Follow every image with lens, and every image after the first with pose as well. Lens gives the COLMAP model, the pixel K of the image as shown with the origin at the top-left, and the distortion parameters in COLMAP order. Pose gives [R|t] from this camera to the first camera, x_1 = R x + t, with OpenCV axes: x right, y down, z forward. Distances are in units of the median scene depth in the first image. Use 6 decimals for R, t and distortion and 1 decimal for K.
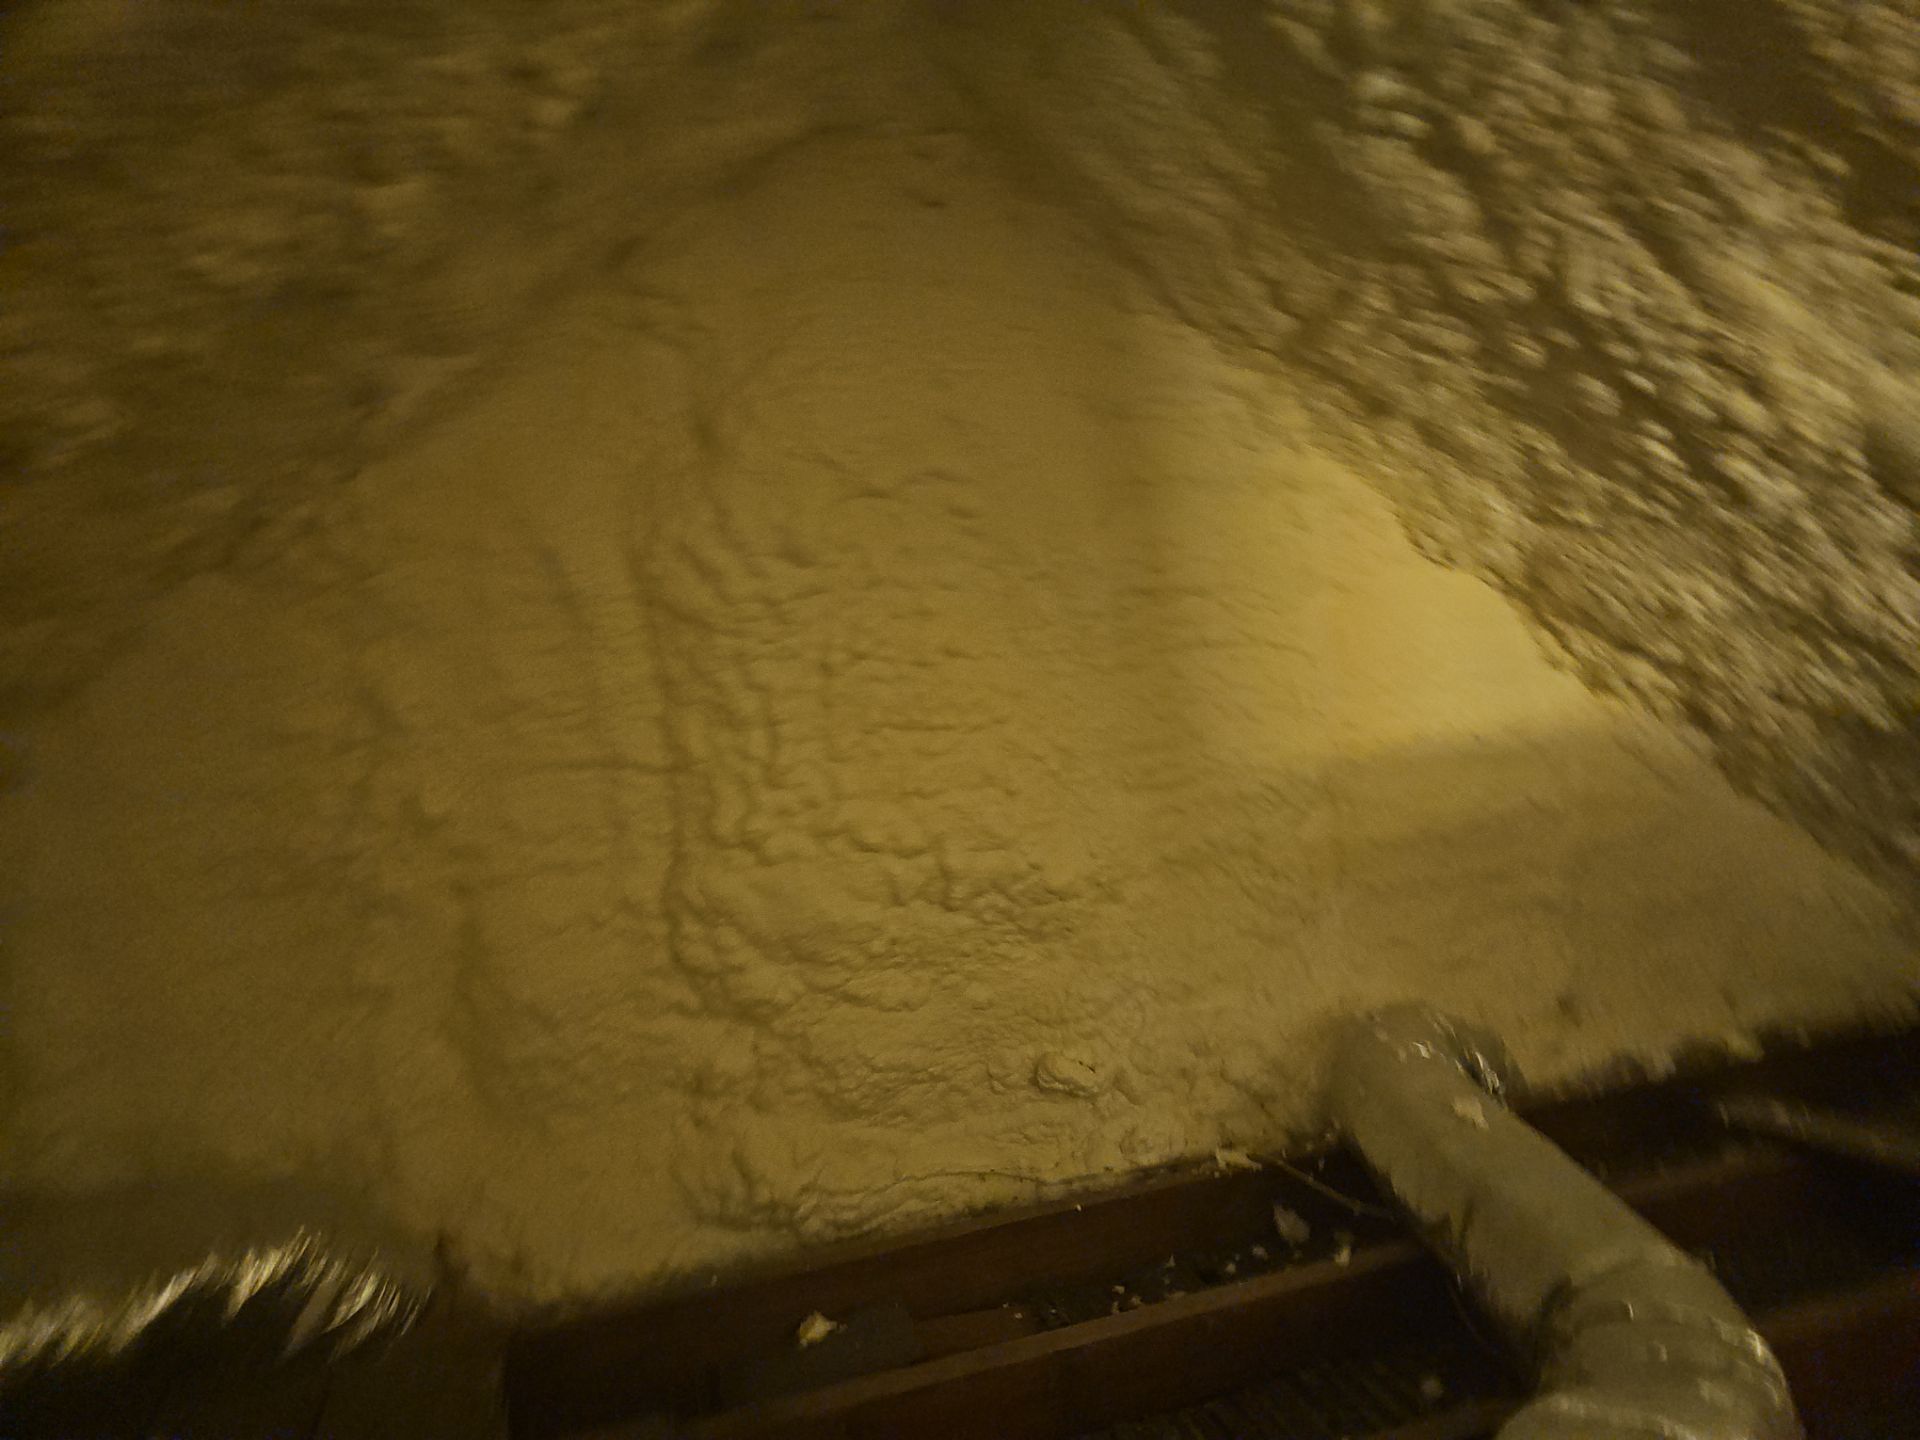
lens RADIAL K [[1266.2, 0, 962.8], [0, 1266.2, 715.1], [0, 0, 1]] dist [0.055195, -0.050395]
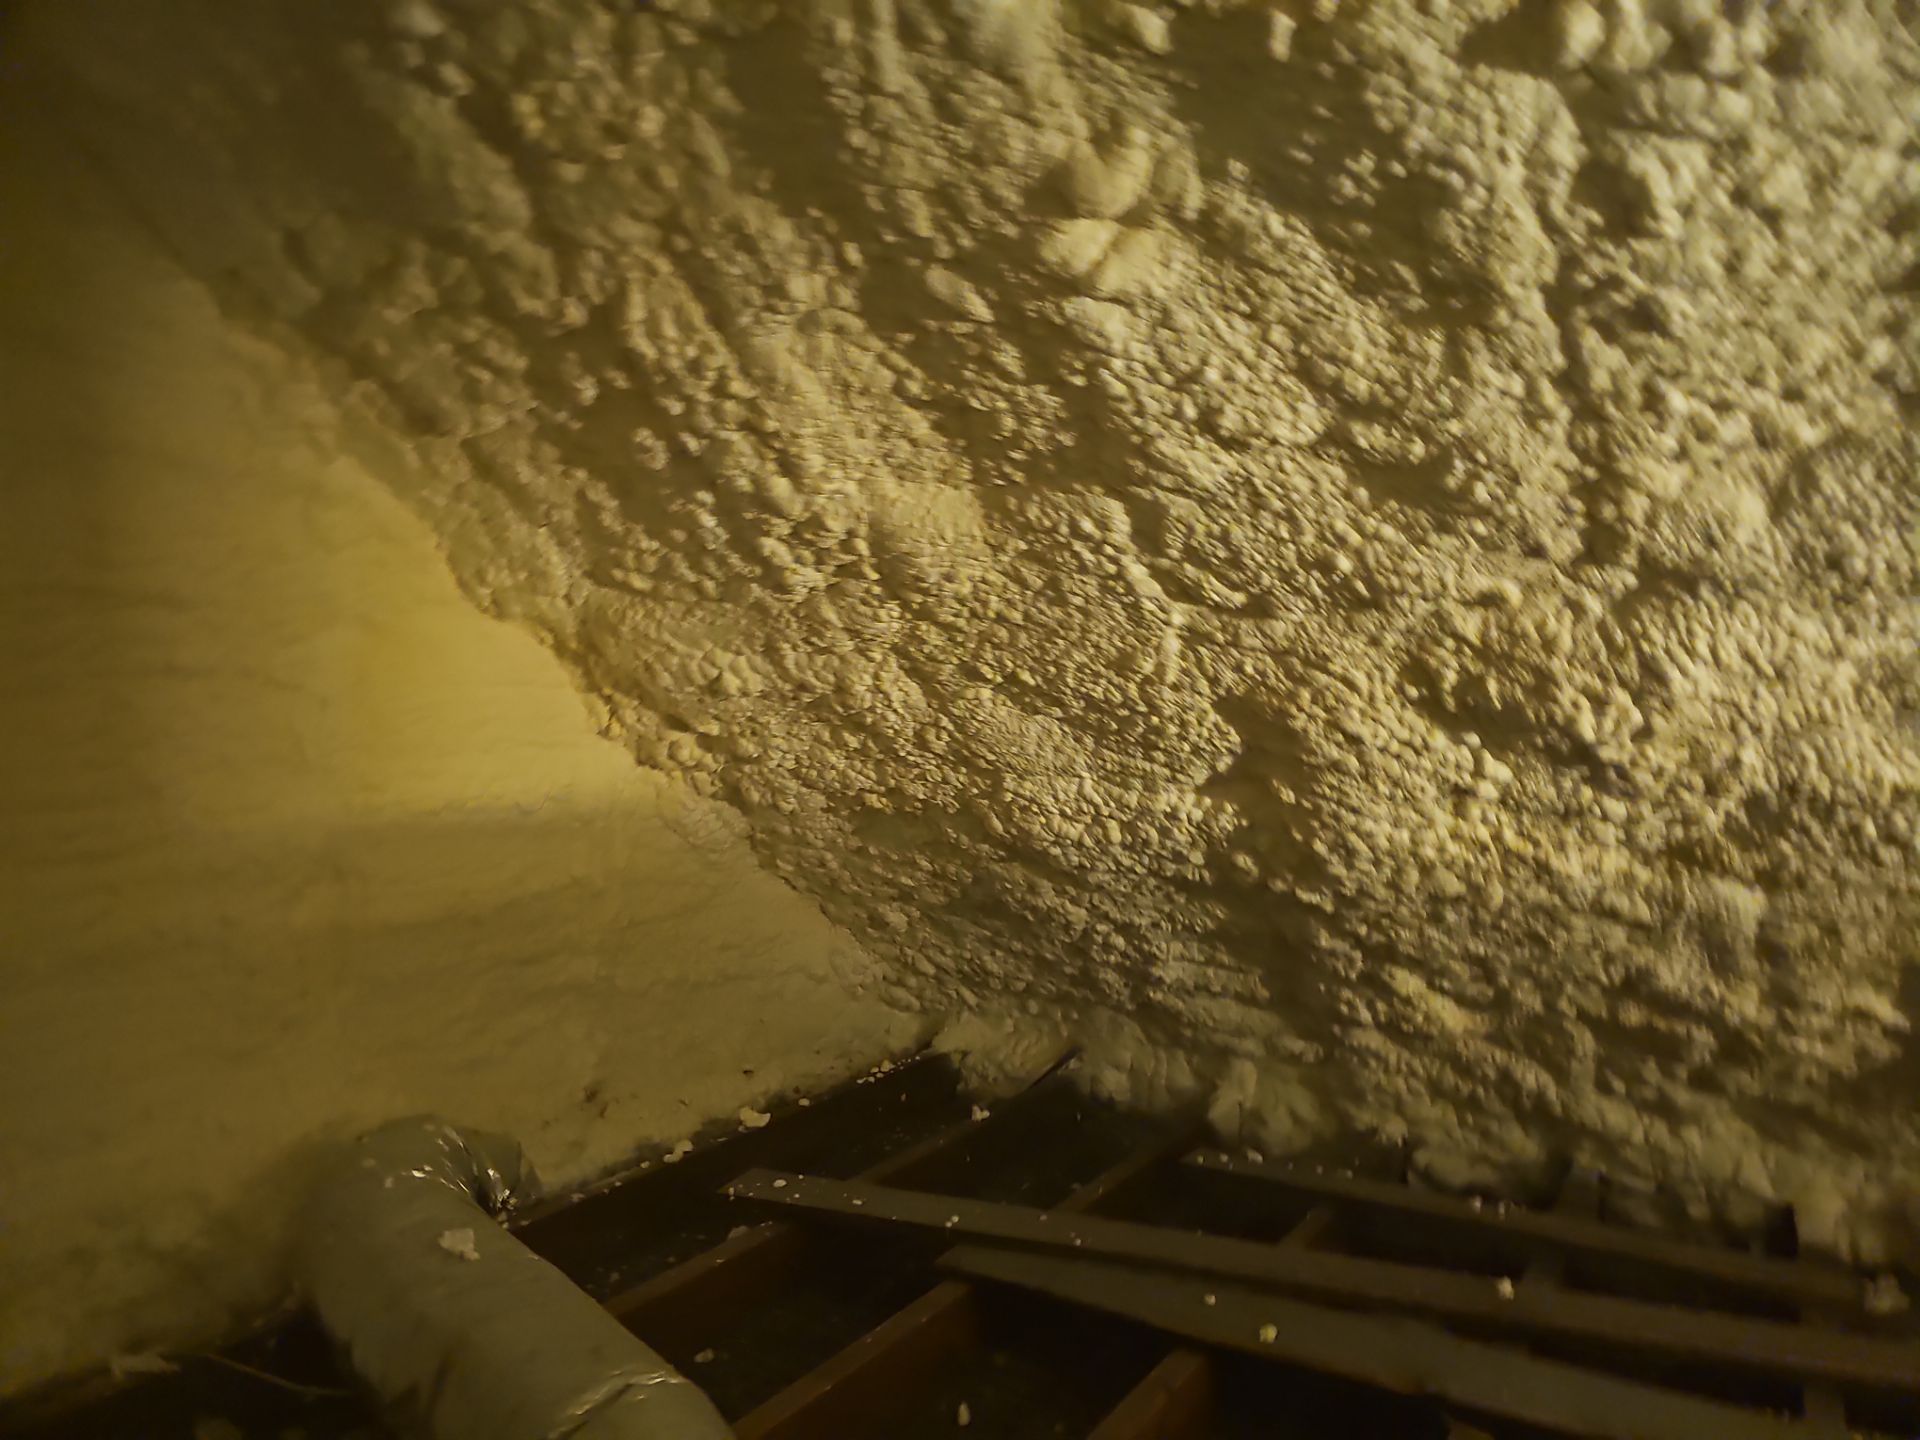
lens RADIAL K [[1266.2, 0, 962.8], [0, 1266.2, 715.1], [0, 0, 1]] dist [0.055195, -0.050395]
pose [[0.775214, 0.080348, 0.626568, 0.085689], [-0.036136, 0.995894, -0.083001, 0.018592], [-0.630665, 0.041702, 0.774934, 0.108442]]
